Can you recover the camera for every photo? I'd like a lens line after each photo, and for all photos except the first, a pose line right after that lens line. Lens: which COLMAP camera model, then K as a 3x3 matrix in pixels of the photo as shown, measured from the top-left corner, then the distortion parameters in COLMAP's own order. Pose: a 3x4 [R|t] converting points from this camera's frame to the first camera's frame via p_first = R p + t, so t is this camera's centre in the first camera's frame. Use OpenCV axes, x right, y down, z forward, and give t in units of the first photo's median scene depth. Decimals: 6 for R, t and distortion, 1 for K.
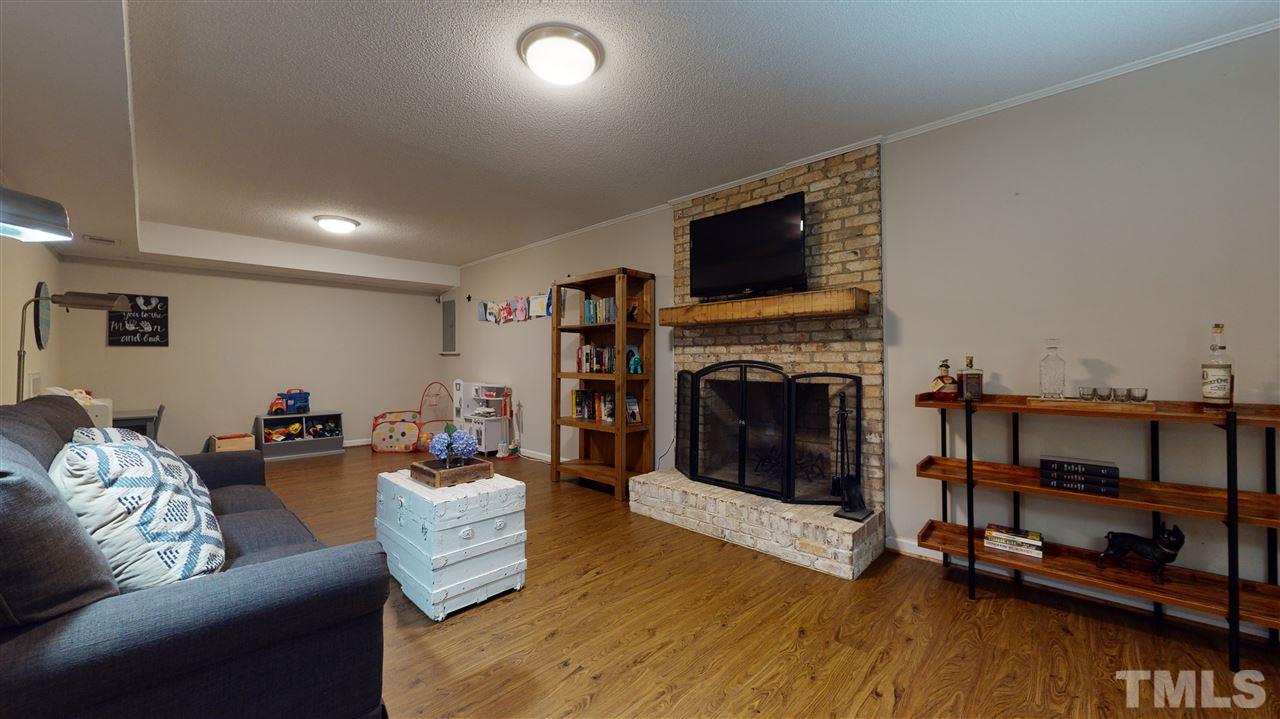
lens RADIAL K [[469.0, 0, 641.5], [0, 469.0, 360.4], [0, 0, 1]] dist [-0.001413, 0.000248]
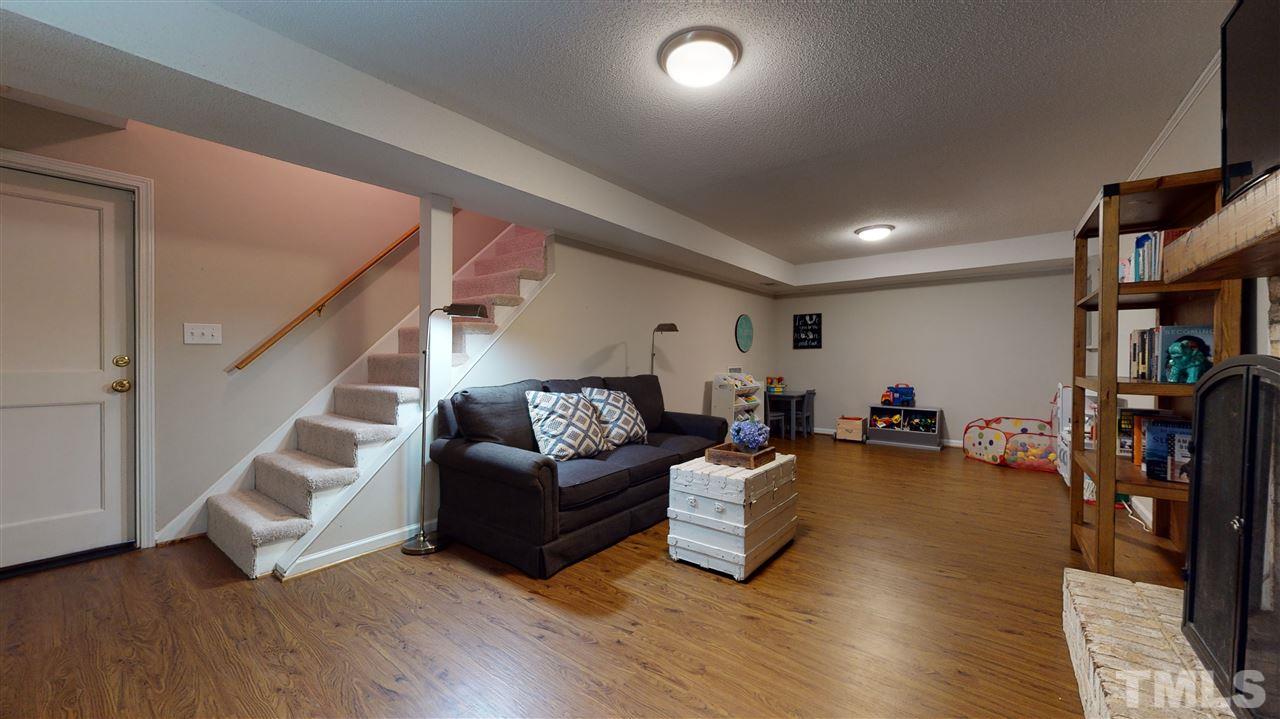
lens RADIAL K [[469.0, 0, 641.5], [0, 469.0, 360.4], [0, 0, 1]] dist [-0.001413, 0.000248]
pose [[0.098102, 0.002326, -0.995174, 0.354103], [0.001682, 0.999995, 0.002504, 0.002446], [0.995175, -0.001920, 0.098097, 0.331546]]
